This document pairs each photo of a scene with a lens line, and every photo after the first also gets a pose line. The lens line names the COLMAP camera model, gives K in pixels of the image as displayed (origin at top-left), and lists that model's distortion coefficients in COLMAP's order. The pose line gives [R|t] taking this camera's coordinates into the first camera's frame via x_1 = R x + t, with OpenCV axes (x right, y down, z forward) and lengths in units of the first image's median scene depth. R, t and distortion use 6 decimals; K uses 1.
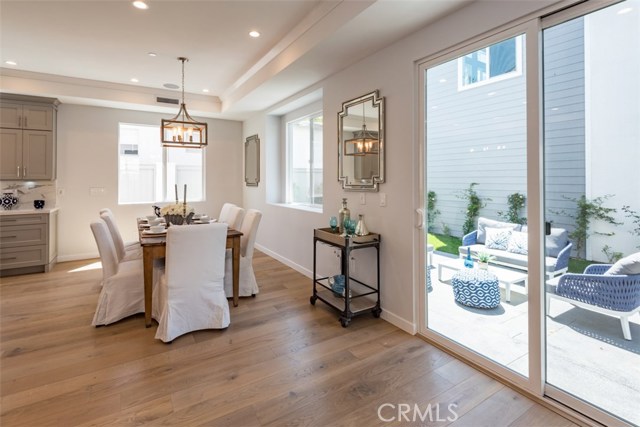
lens RADIAL K [[302.1, 0, 318.9], [0, 302.1, 180.2], [0, 0, 1]] dist [-0.000947, -0.000518]
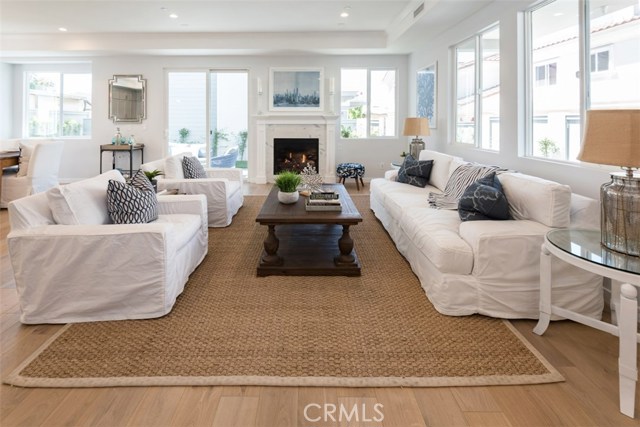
lens RADIAL K [[294.0, 0, 303.3], [0, 294.0, 122.9], [0, 0, 1]] dist [-0.001747, -0.000431]
pose [[0.523411, -0.002264, 0.852077, -0.597519], [0.002773, 0.999996, 0.000954, 0.021245], [-0.852076, 0.001864, 0.523415, -0.634408]]
